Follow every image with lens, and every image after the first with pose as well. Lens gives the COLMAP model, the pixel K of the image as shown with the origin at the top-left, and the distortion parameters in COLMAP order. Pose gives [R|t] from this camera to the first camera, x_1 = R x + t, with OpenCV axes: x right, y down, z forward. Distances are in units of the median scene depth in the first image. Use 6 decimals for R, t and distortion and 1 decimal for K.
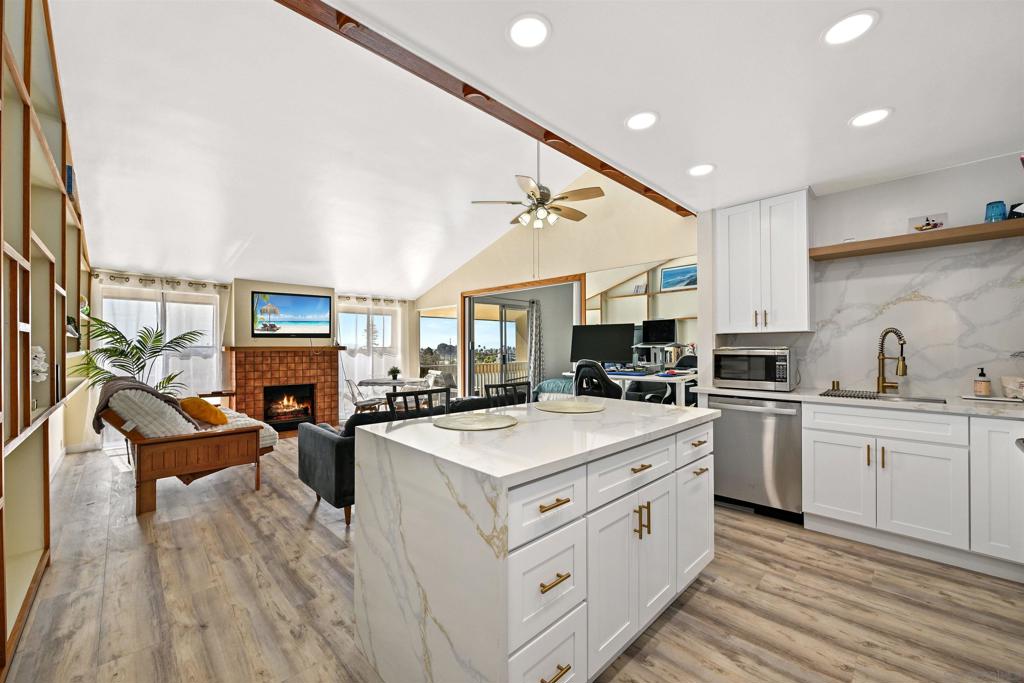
lens RADIAL K [[400.2, 0, 512.9], [0, 400.2, 345.0], [0, 0, 1]] dist [-0.001411, 0.000068]
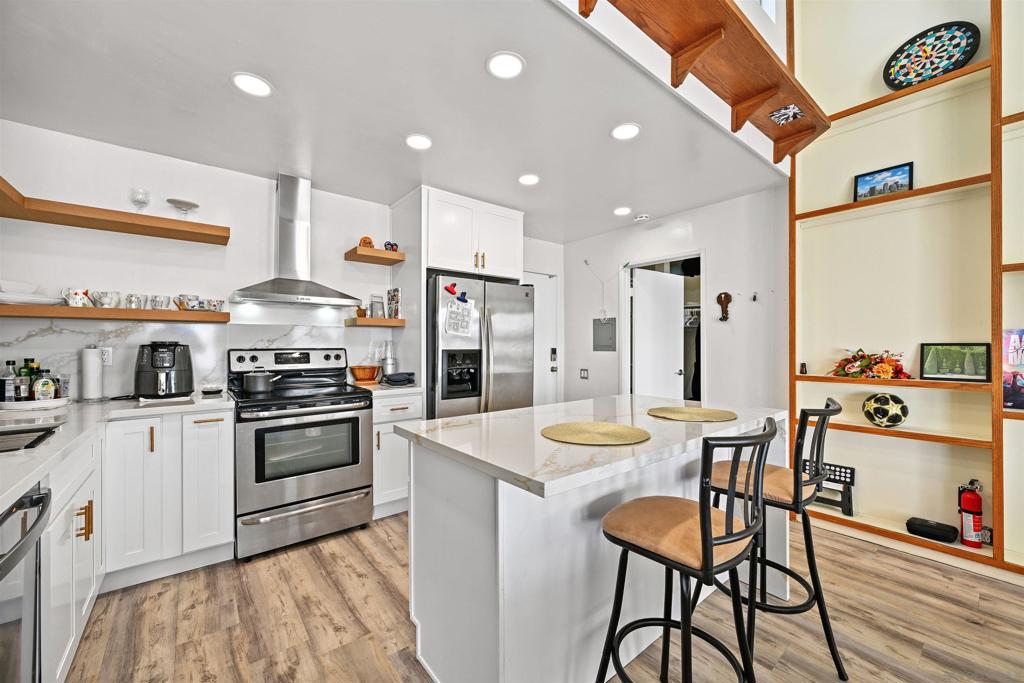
lens RADIAL K [[400.2, 0, 509.8], [0, 400.2, 344.1], [0, 0, 1]] dist [-0.001411, 0.000068]
pose [[-0.995379, 0.005084, 0.095892, 0.235410], [0.003782, 0.999898, -0.013752, 0.021397], [-0.095952, -0.013326, -0.995297, 1.811511]]
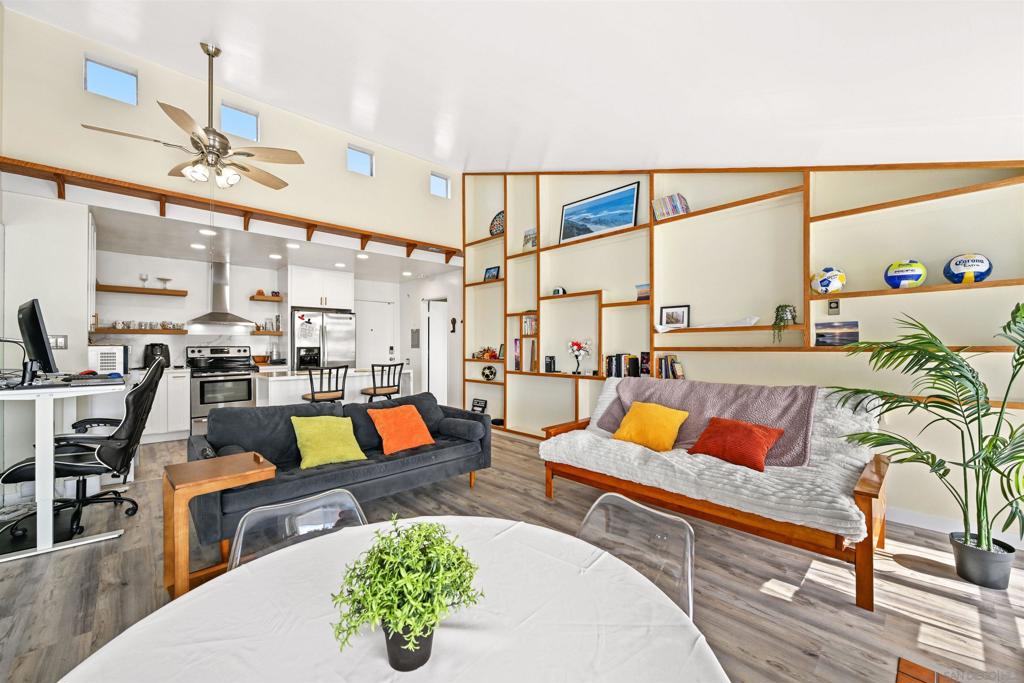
lens RADIAL K [[400.2, 0, 511.0], [0, 400.2, 344.3], [0, 0, 1]] dist [-0.001411, 0.000068]
pose [[-0.999936, 0.004022, 0.010528, -0.936187], [0.003930, 0.999954, -0.008742, 0.032350], [-0.010563, -0.008700, -0.999906, 3.267357]]
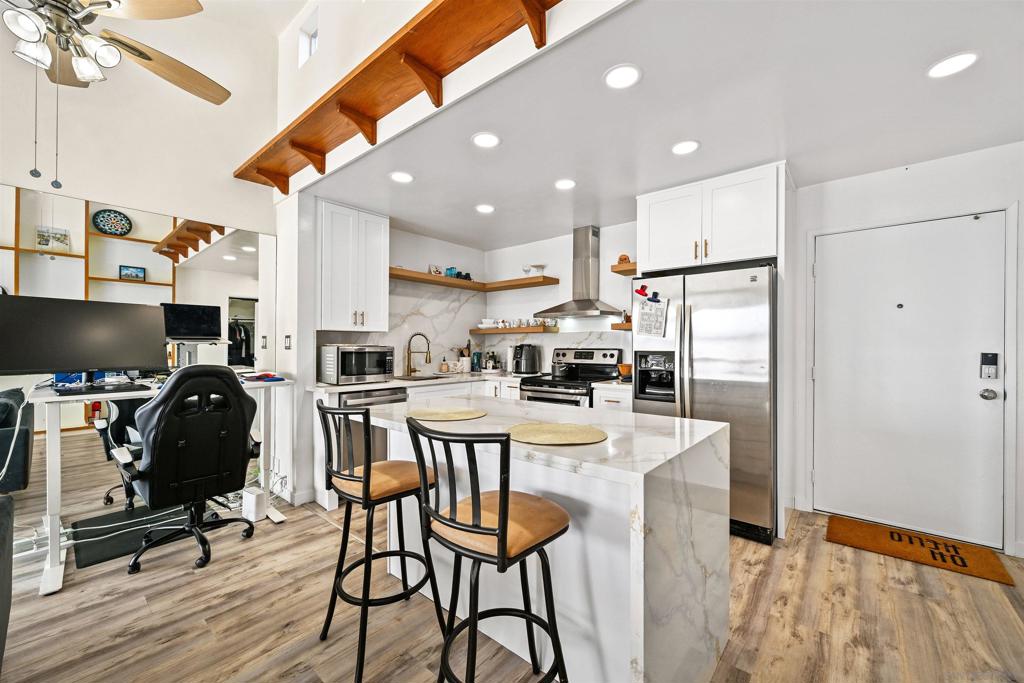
lens RADIAL K [[400.2, 0, 512.6], [0, 400.2, 344.4], [0, 0, 1]] dist [-0.001411, 0.000068]
pose [[-0.095790, 0.006374, 0.995381, -0.784352], [-0.011535, 0.999905, -0.007513, 0.013752], [-0.995335, -0.012201, -0.095707, 1.053868]]
